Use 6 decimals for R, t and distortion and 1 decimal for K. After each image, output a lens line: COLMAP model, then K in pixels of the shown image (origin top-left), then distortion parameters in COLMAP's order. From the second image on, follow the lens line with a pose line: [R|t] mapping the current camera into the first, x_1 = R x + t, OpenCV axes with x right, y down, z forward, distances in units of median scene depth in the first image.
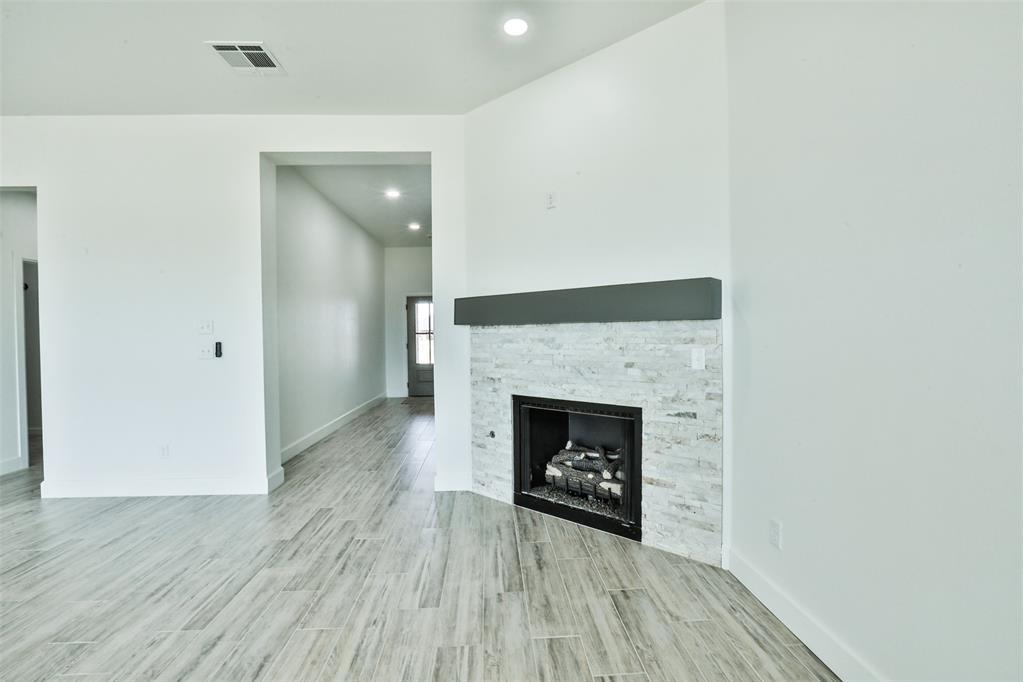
lens RADIAL K [[465.2, 0, 518.4], [0, 465.2, 339.5], [0, 0, 1]] dist [-0.047441, 0.013023]
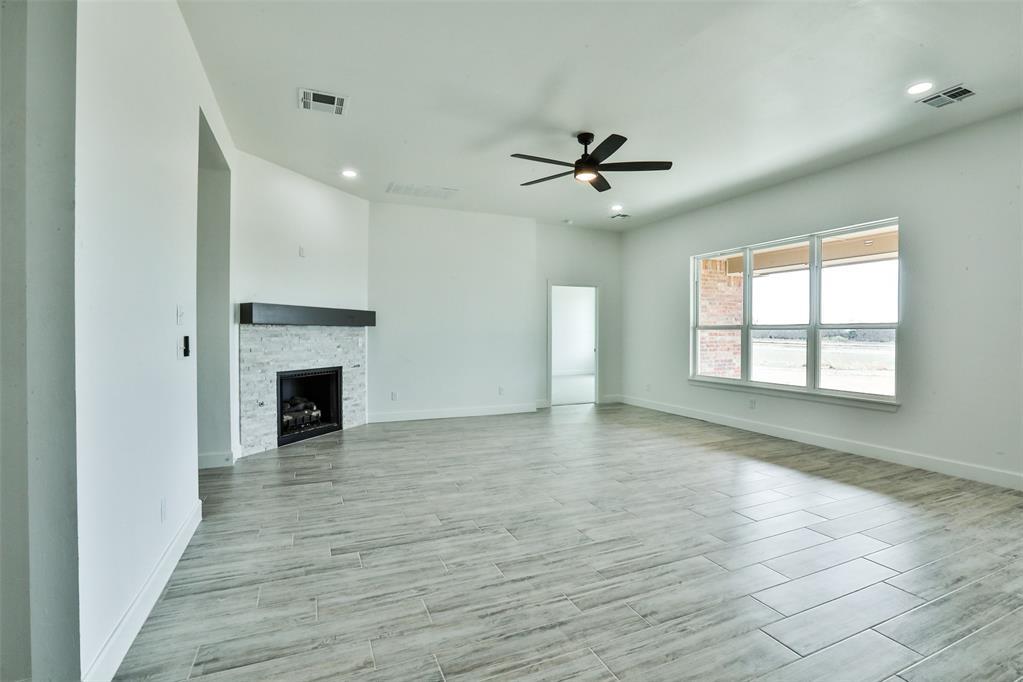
lens RADIAL K [[465.2, 0, 517.0], [0, 465.2, 339.1], [0, 0, 1]] dist [-0.047441, 0.013023]
pose [[-0.355490, -0.003264, 0.934674, -1.831062], [0.007527, 0.999951, 0.006355, 0.012310], [-0.934650, 0.009295, -0.355448, 0.902793]]
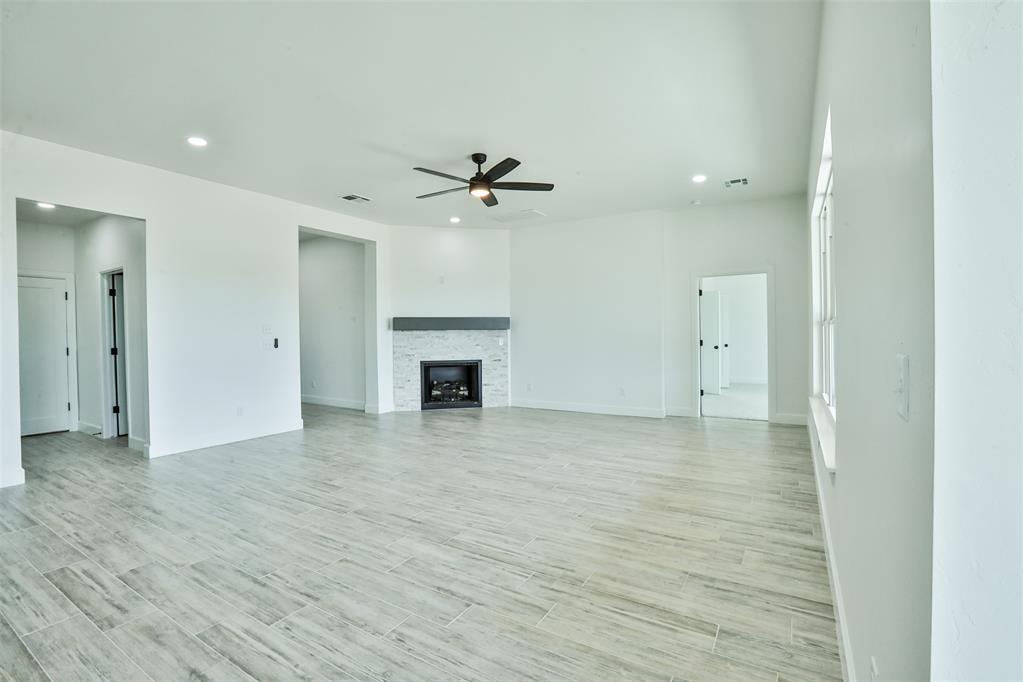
lens RADIAL K [[465.2, 0, 517.2], [0, 465.2, 337.4], [0, 0, 1]] dist [-0.047441, 0.013023]
pose [[0.561789, -0.001225, 0.827279, -1.806908], [0.010441, 0.999930, -0.005610, 0.023861], [-0.827214, 0.011789, 0.561763, -0.732167]]
